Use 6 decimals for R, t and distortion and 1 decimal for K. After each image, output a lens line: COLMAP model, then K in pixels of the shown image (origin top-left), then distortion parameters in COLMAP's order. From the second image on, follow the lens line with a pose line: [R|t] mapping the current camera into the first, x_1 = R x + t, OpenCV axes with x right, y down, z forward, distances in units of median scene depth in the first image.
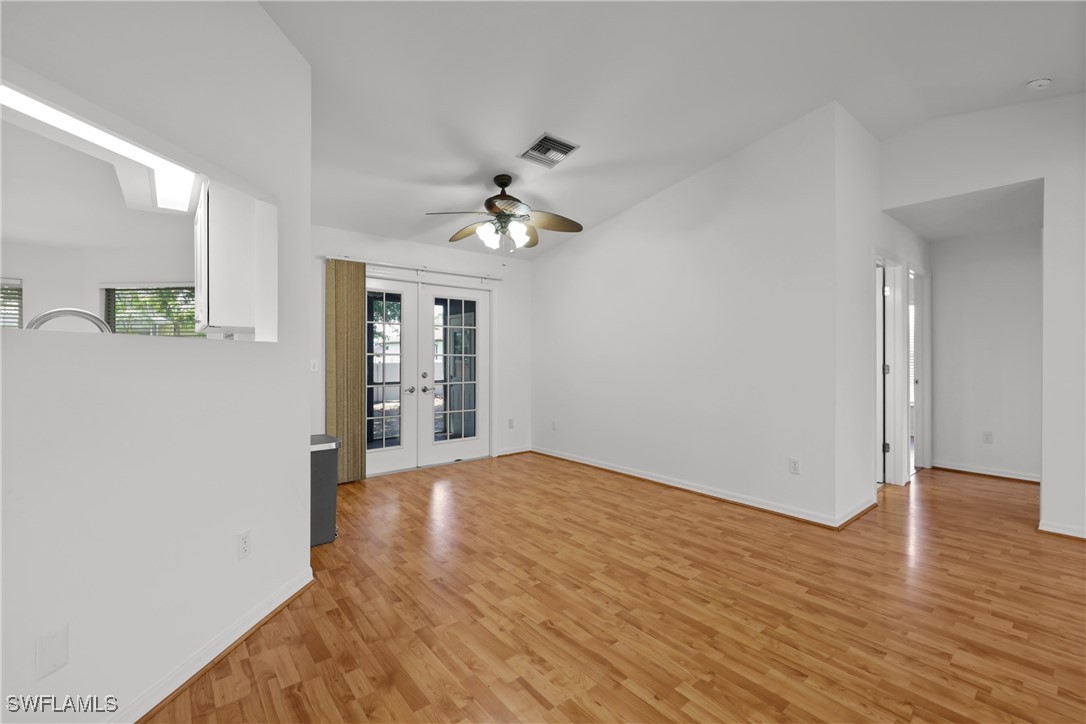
lens RADIAL K [[459.5, 0, 541.9], [0, 459.5, 356.9], [0, 0, 1]] dist [-0.001273, -0.000221]
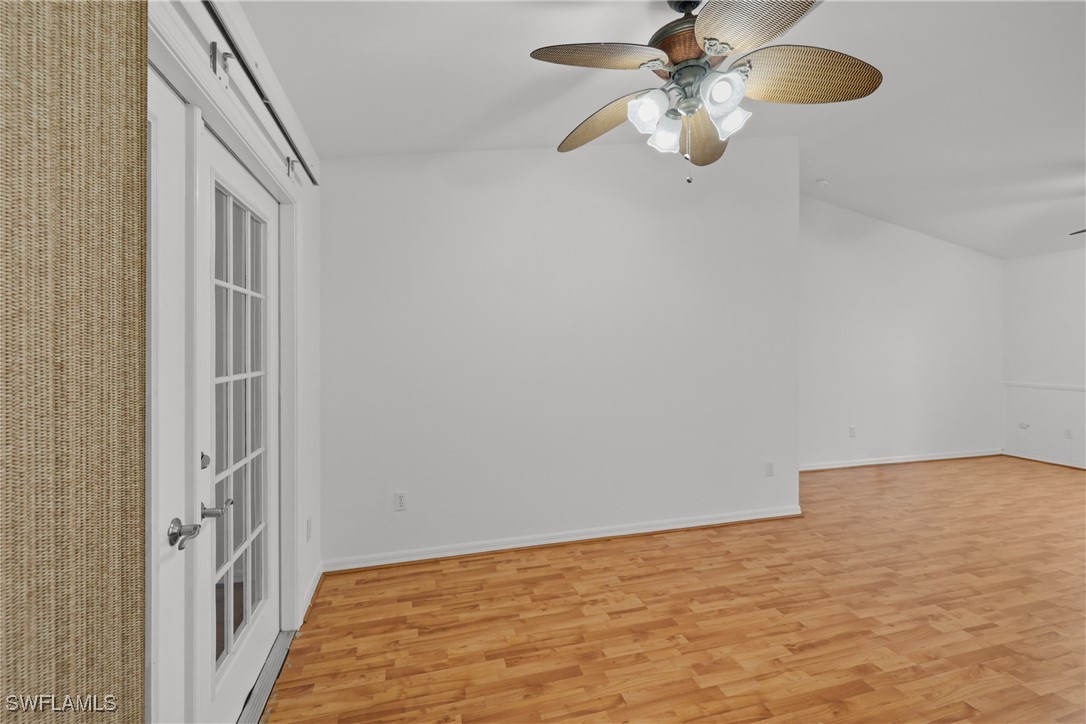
lens RADIAL K [[459.5, 0, 541.9], [0, 459.5, 356.9], [0, 0, 1]] dist [-0.001273, -0.000221]
pose [[0.408583, -0.015845, 0.912584, -0.566189], [0.004376, 0.999872, 0.015401, -0.033884], [-0.912711, -0.002299, 0.408600, 0.966881]]
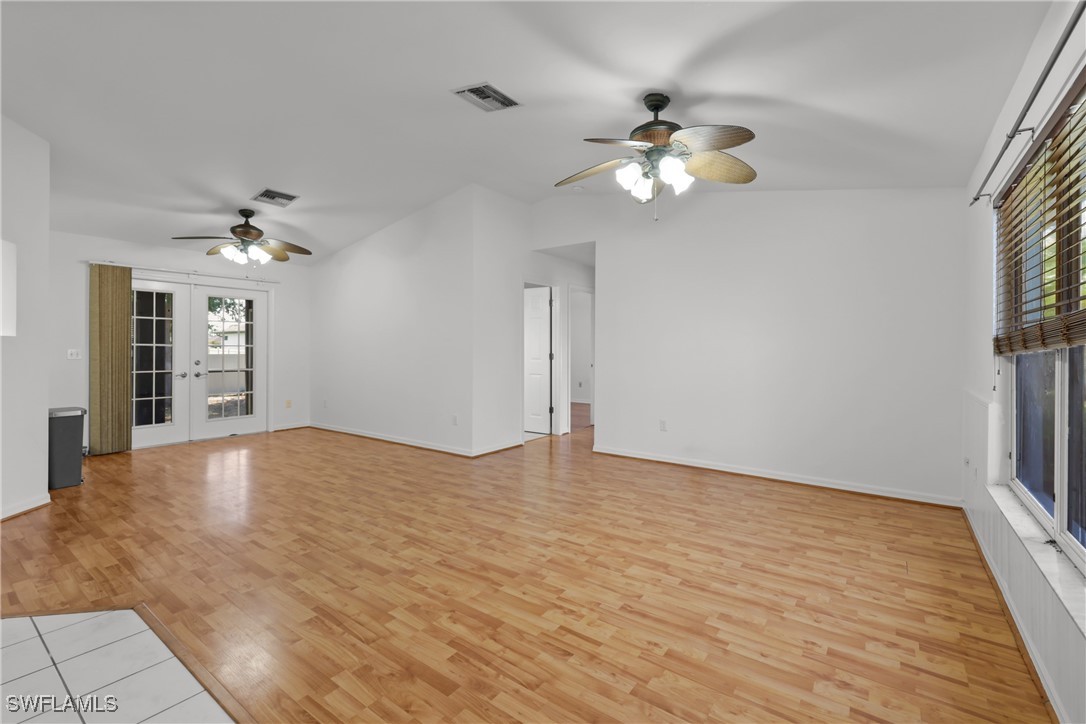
lens RADIAL K [[471.7, 0, 544.2], [0, 471.7, 348.5], [0, 0, 1]] dist [-0.000305, -0.000523]
pose [[0.968208, 0.002512, 0.250134, 0.412159], [-0.002300, 0.999997, -0.001139, 0.003698], [-0.250136, 0.000527, 0.968211, -0.533926]]
